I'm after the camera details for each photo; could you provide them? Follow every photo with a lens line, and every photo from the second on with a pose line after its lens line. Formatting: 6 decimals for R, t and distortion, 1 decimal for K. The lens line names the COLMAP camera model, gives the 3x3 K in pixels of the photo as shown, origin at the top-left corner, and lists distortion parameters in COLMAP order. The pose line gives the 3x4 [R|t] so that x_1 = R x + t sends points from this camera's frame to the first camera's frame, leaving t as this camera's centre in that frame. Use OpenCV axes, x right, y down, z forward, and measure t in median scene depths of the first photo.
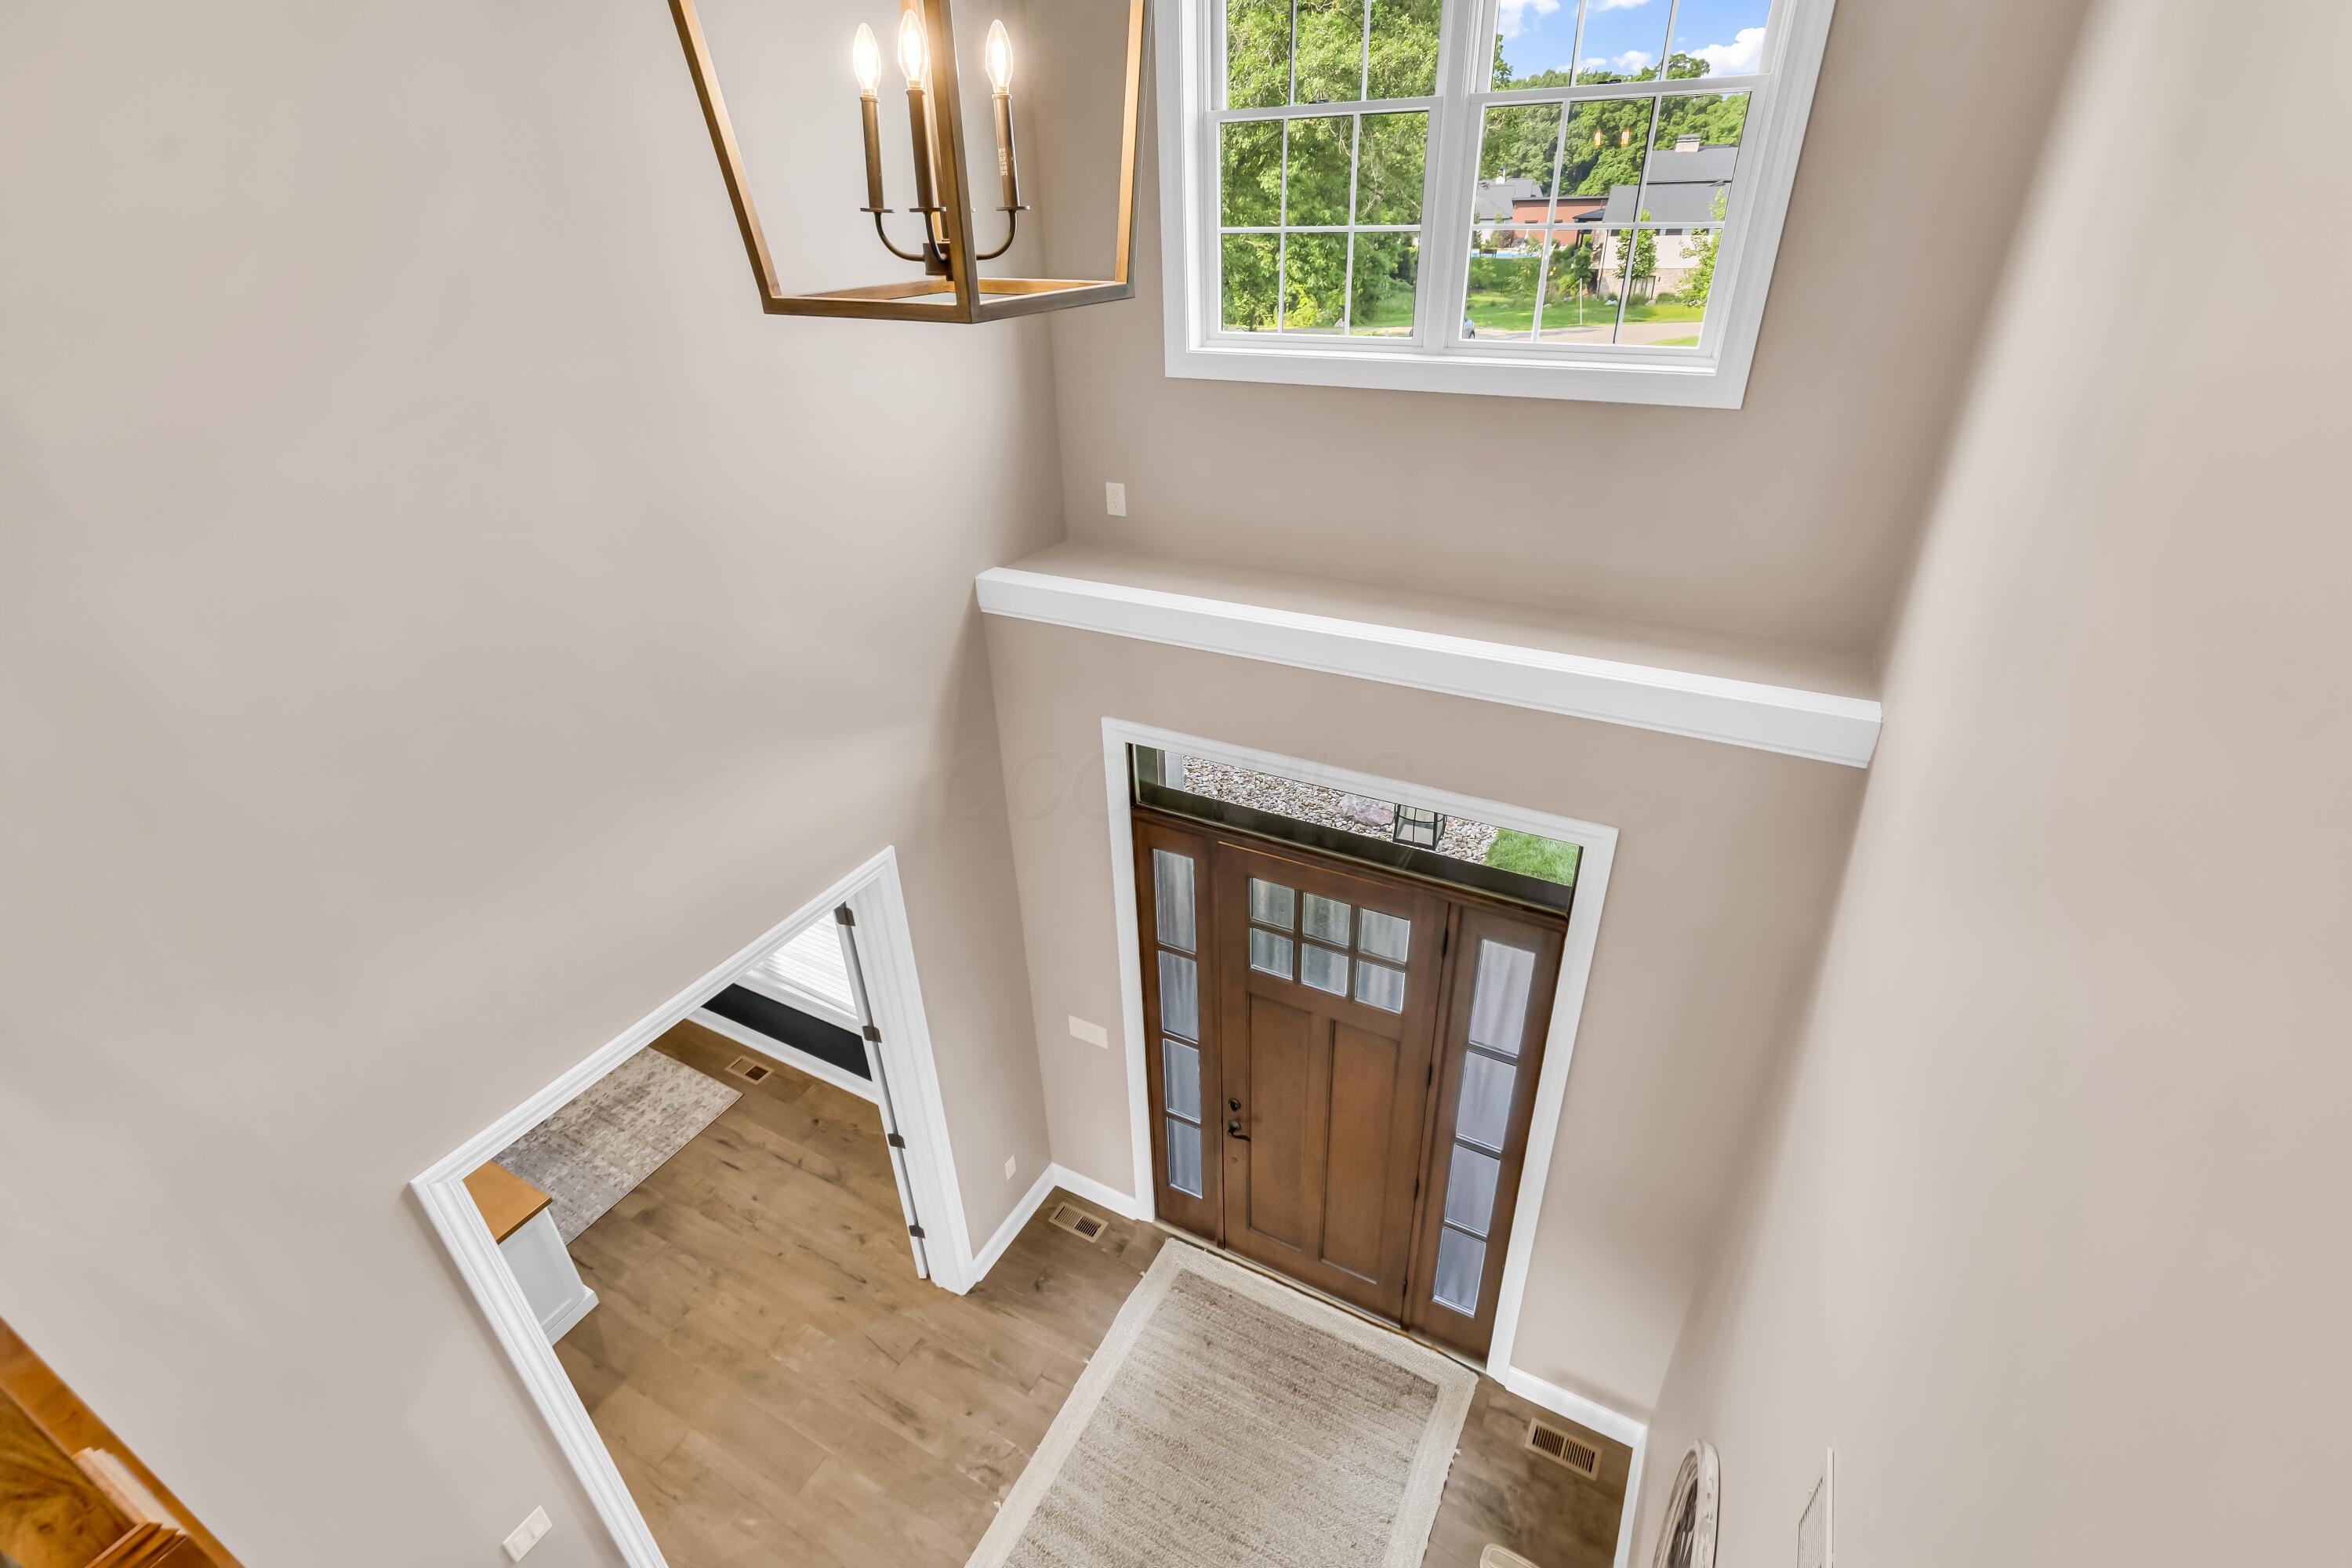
lens RADIAL K [[1073.4, 0, 1183.5], [0, 1073.4, 795.4], [0, 0, 1]] dist [0.001269, 0.000246]
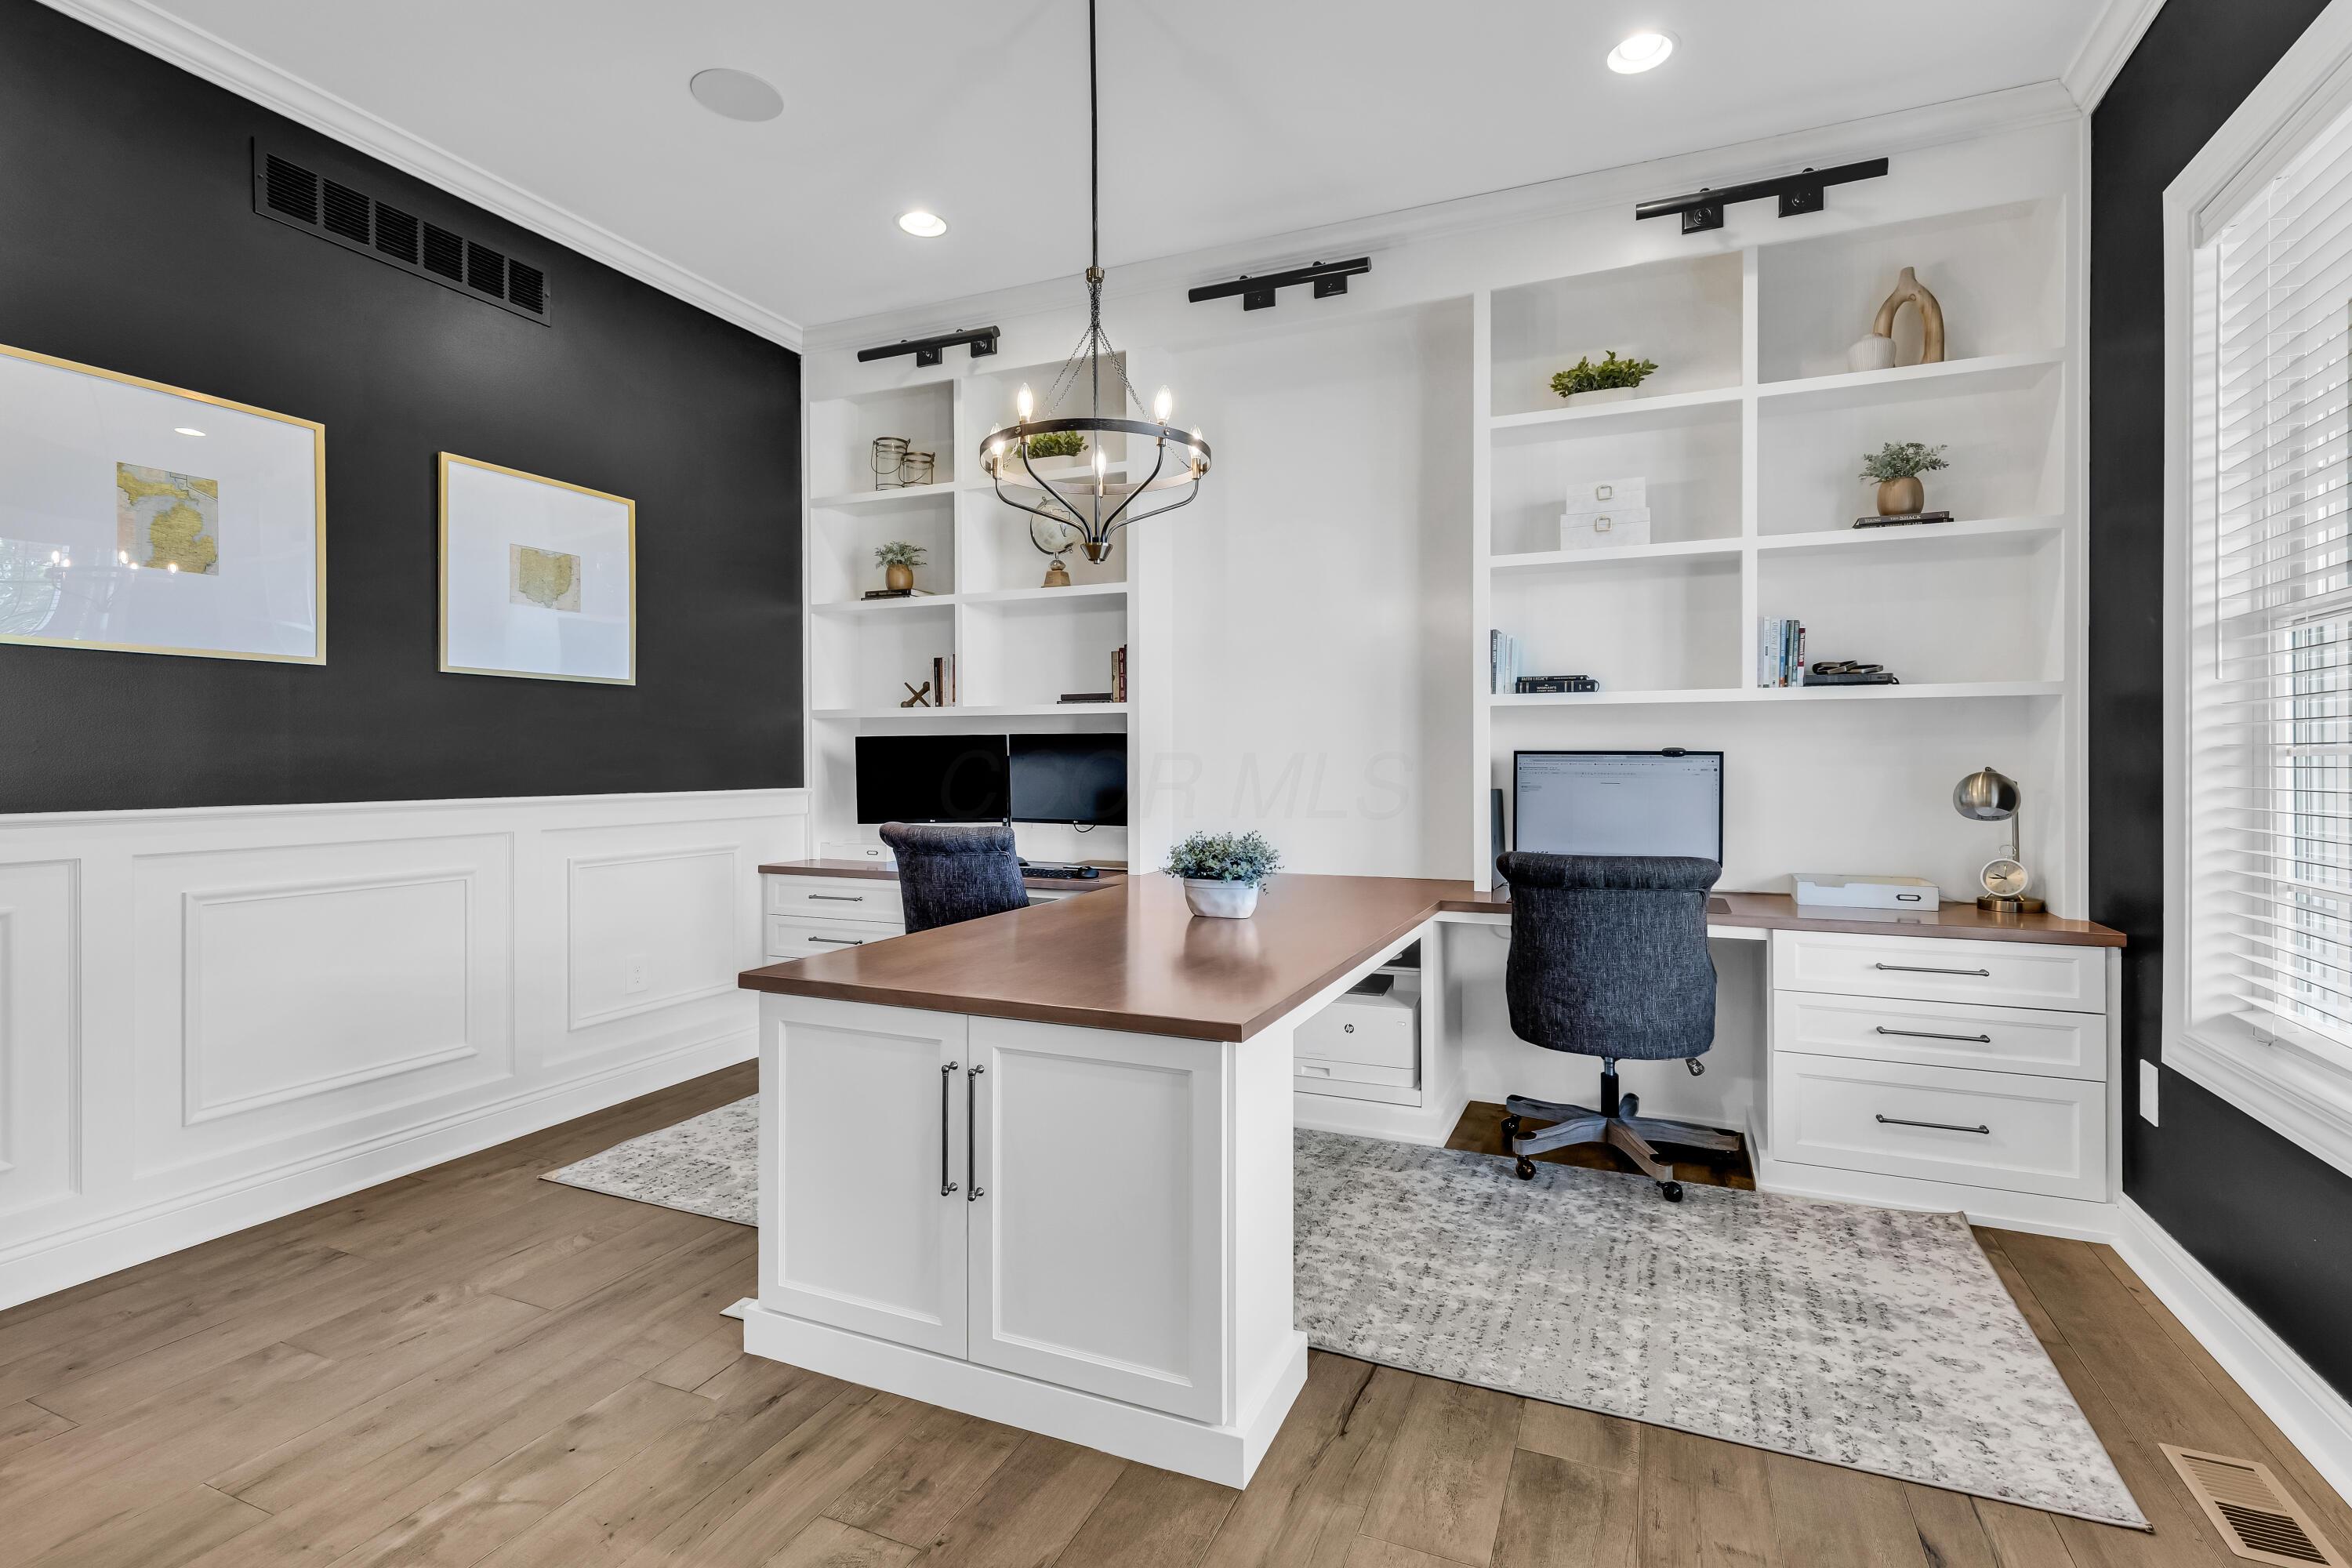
lens RADIAL K [[1073.4, 0, 1194.5], [0, 1073.4, 769.2], [0, 0, 1]] dist [0.001269, 0.000246]
pose [[0.085734, 0.029822, -0.995872, -0.193045], [-0.492313, 0.870265, -0.016322, 0.254700], [0.866186, 0.491680, 0.089293, 0.741669]]
